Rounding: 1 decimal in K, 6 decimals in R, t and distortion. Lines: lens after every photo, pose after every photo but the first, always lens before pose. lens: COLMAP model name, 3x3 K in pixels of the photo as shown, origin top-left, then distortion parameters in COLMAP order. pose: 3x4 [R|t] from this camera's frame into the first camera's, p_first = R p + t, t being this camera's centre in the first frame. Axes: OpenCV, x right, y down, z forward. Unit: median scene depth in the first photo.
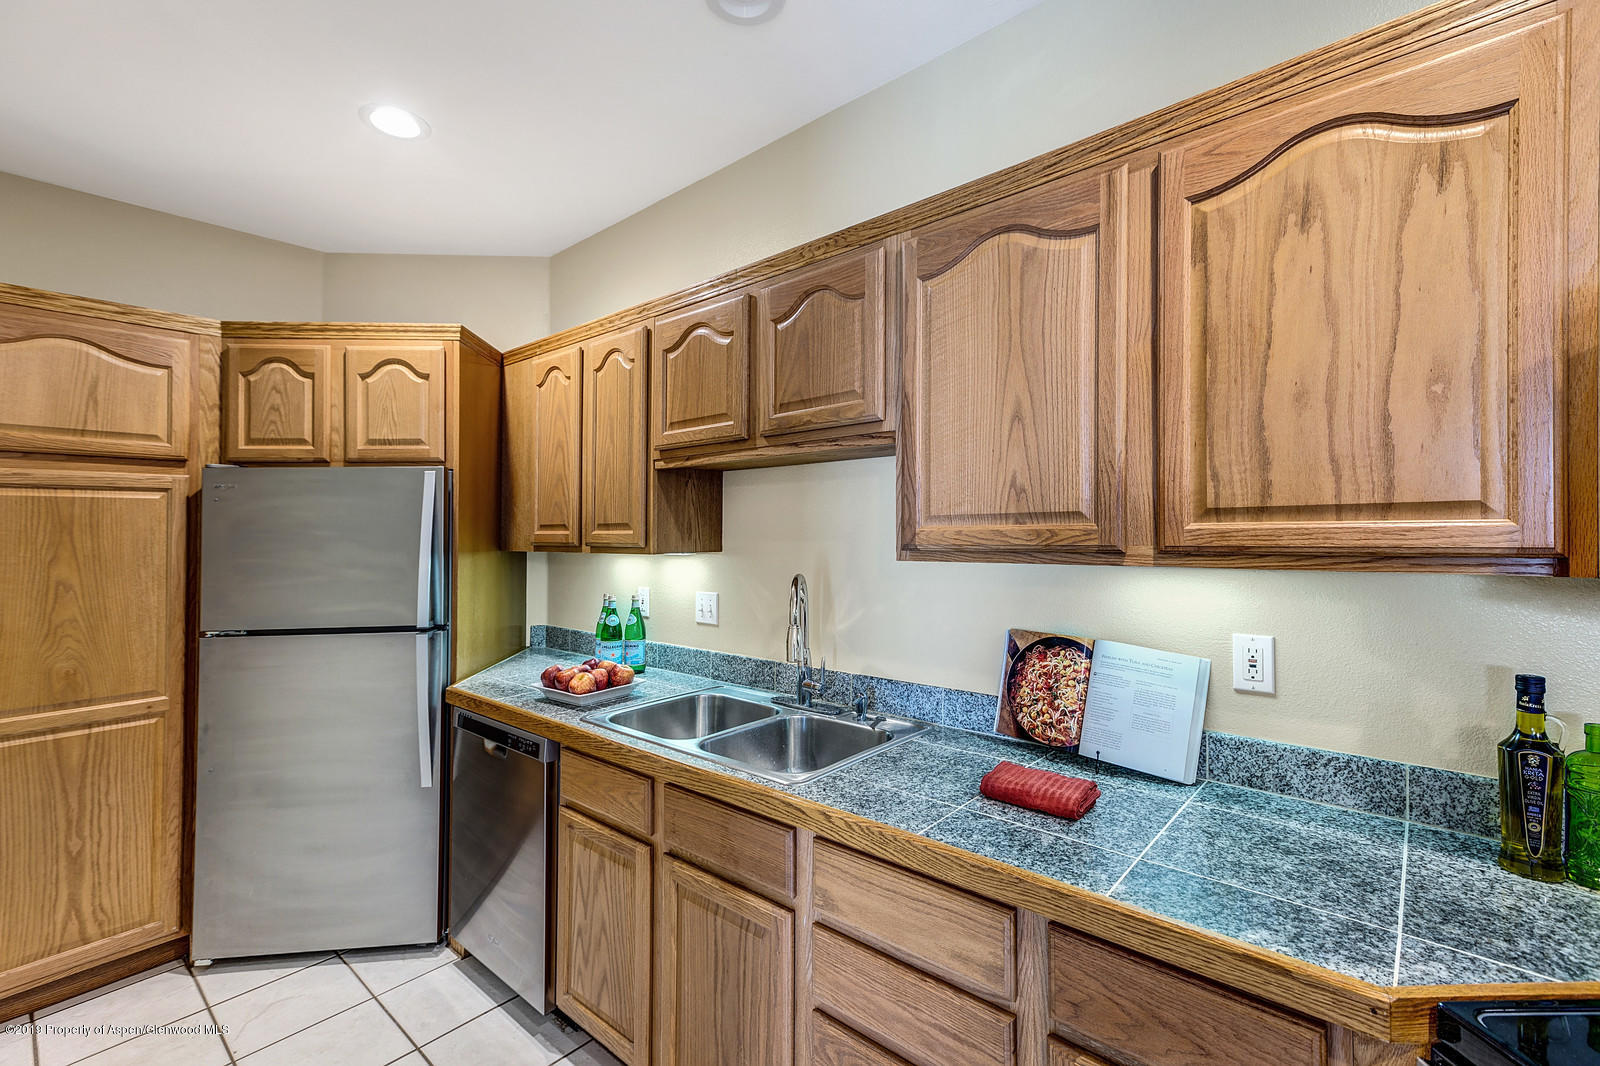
lens RADIAL K [[708.5, 0, 814.7], [0, 708.5, 587.4], [0, 0, 1]] dist [0.018767, -0.000330]
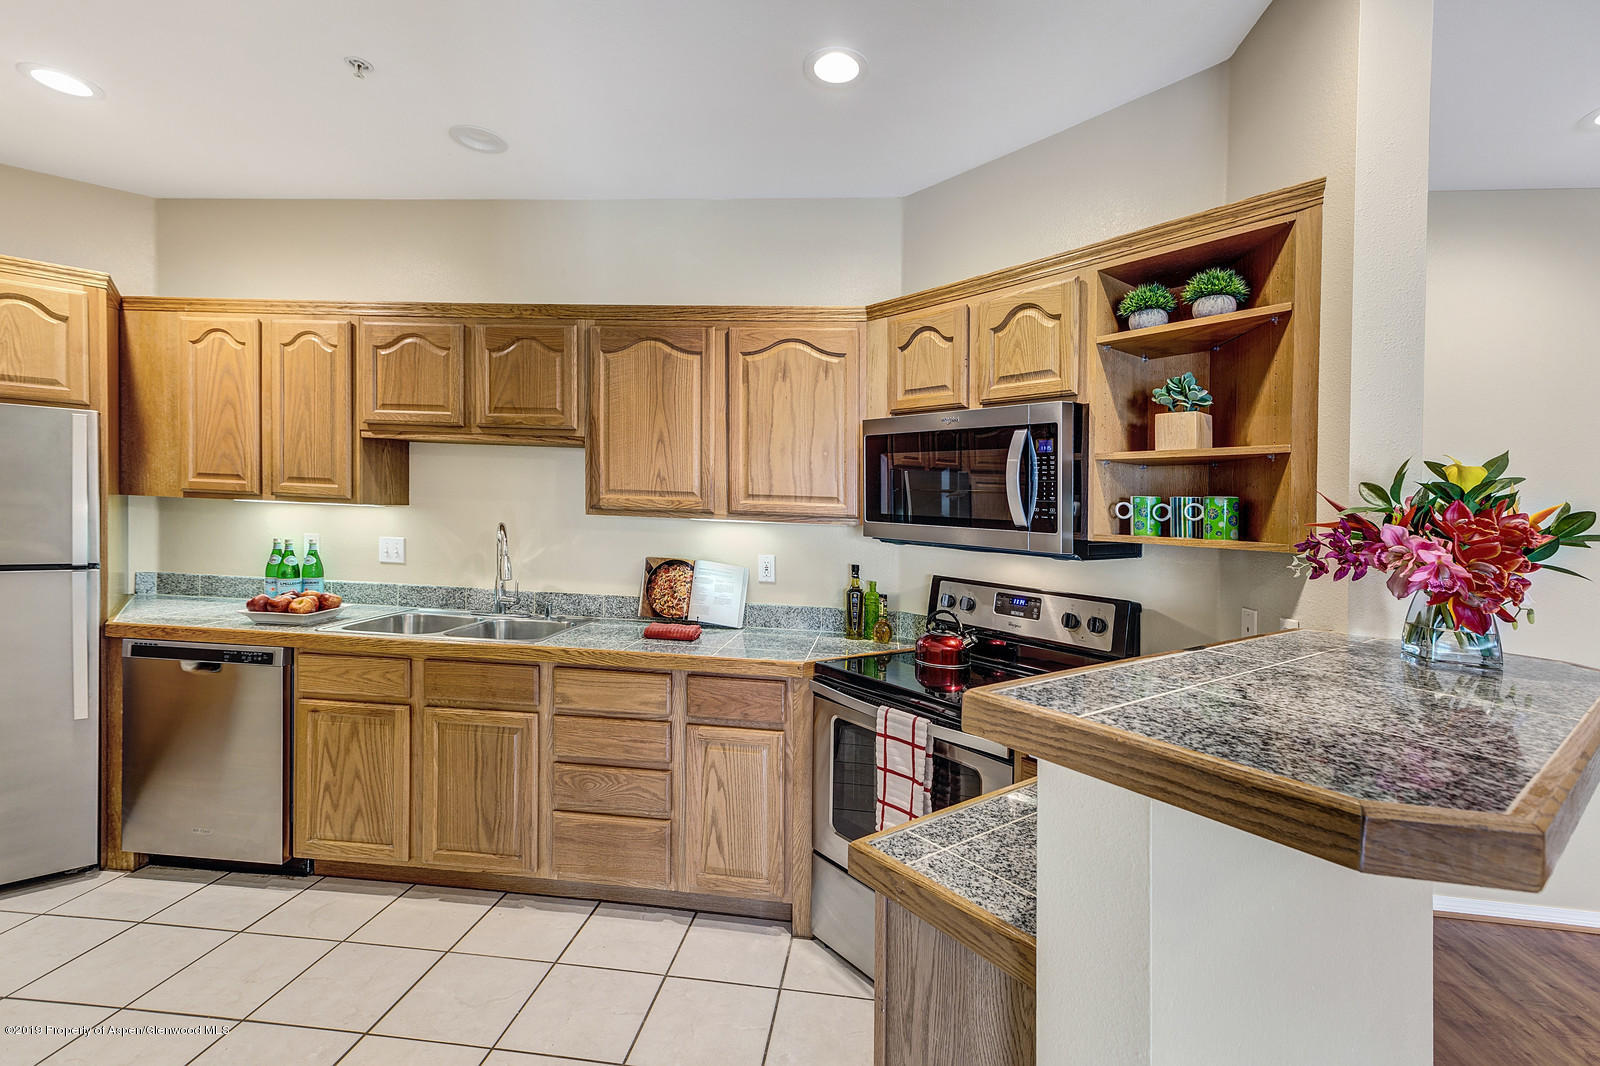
lens RADIAL K [[708.5, 0, 813.5], [0, 708.5, 526.8], [0, 0, 1]] dist [0.018767, -0.000330]
pose [[0.817674, 0.029245, 0.574938, -0.405626], [-0.001612, 0.998821, -0.048513, 0.071895], [-0.575679, 0.038741, 0.816758, -0.674136]]
